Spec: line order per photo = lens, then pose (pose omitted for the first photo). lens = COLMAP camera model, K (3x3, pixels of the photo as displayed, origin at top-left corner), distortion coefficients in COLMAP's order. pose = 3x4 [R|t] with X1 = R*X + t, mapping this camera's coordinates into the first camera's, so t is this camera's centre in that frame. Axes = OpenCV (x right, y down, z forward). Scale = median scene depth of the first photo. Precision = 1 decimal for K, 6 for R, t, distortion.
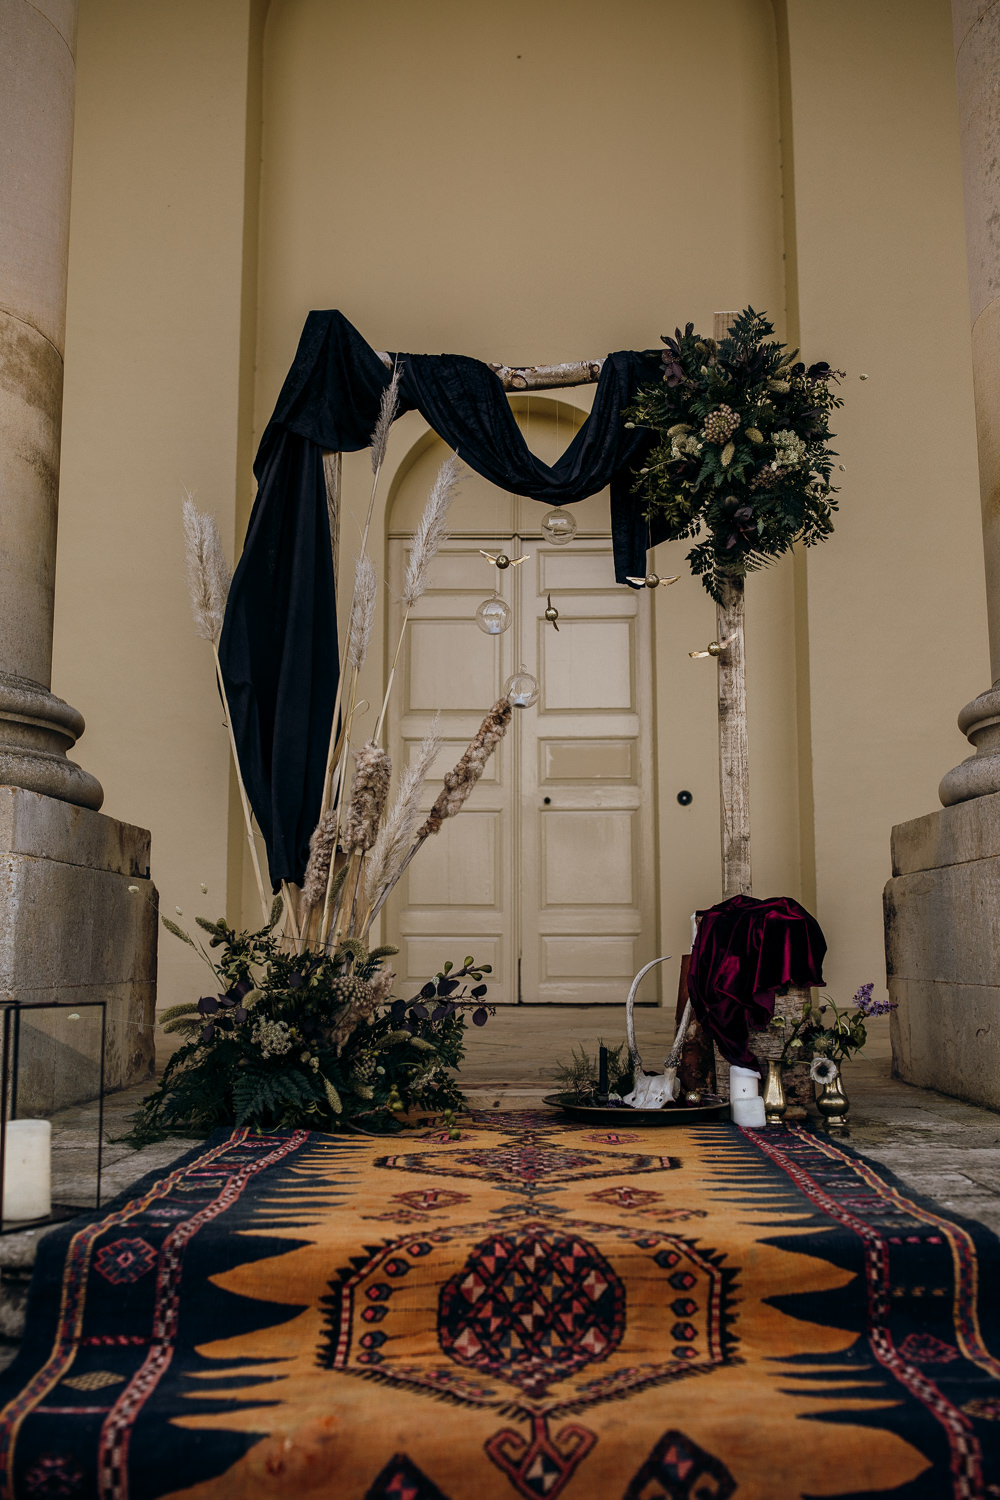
lens RADIAL K [[1419.7, 0, 500.0], [0, 1419.7, 750.0], [0, 0, 1]] dist [-0.023292, -0.013258]
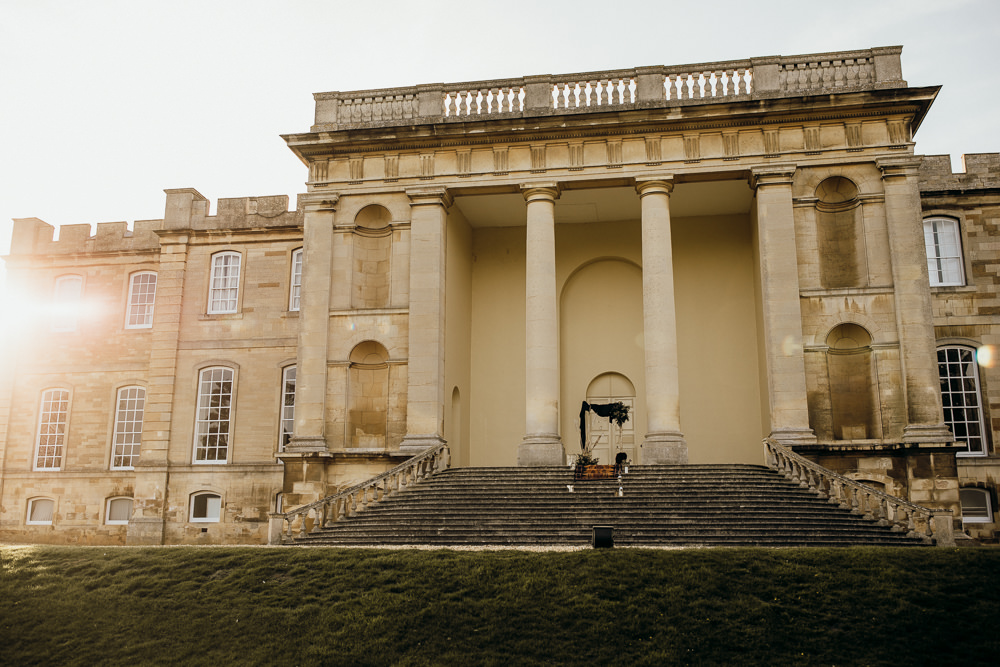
lens RADIAL K [[946.4, 0, 500.0], [0, 946.4, 333.5], [0, 0, 1]] dist [-0.023292, -0.013258]
pose [[0.988608, -0.027583, -0.147963, 0.467390], [0.013048, 0.995069, -0.098319, -0.154650], [0.149946, 0.095268, 0.984094, -8.912608]]
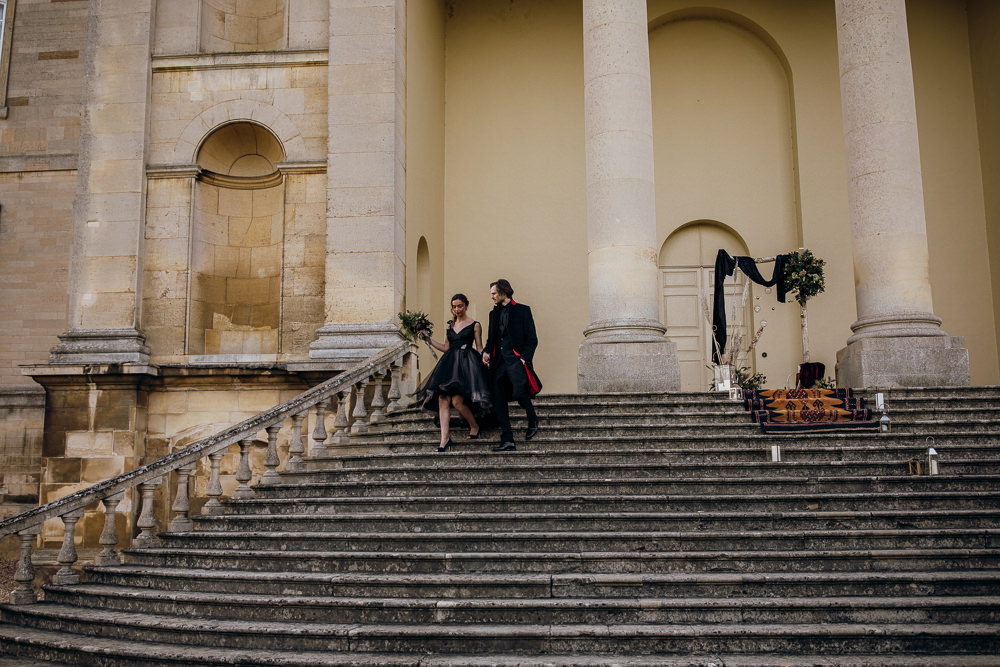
lens RADIAL K [[956.4, 0, 500.0], [0, 956.4, 333.5], [0, 0, 1]] dist [-0.001414, -0.006545]
pose [[0.997777, -0.015780, -0.064739, -0.952543], [0.014549, 0.999705, -0.019449, 0.064912], [0.065027, 0.018464, 0.997713, -3.373245]]
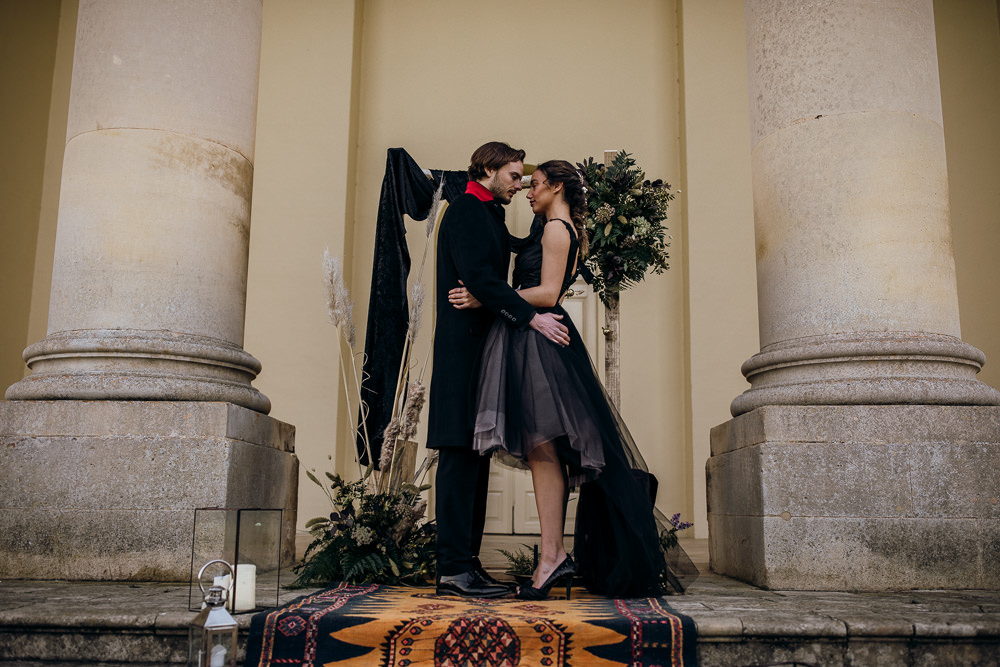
lens RADIAL K [[946.4, 0, 500.0], [0, 946.4, 333.5], [0, 0, 1]] dist [-0.023292, -0.013258]
pose [[0.999788, 0.010137, -0.017905, 0.052251], [-0.010863, 0.999103, -0.040933, -0.022419], [0.017474, 0.041119, 0.999001, -0.315482]]
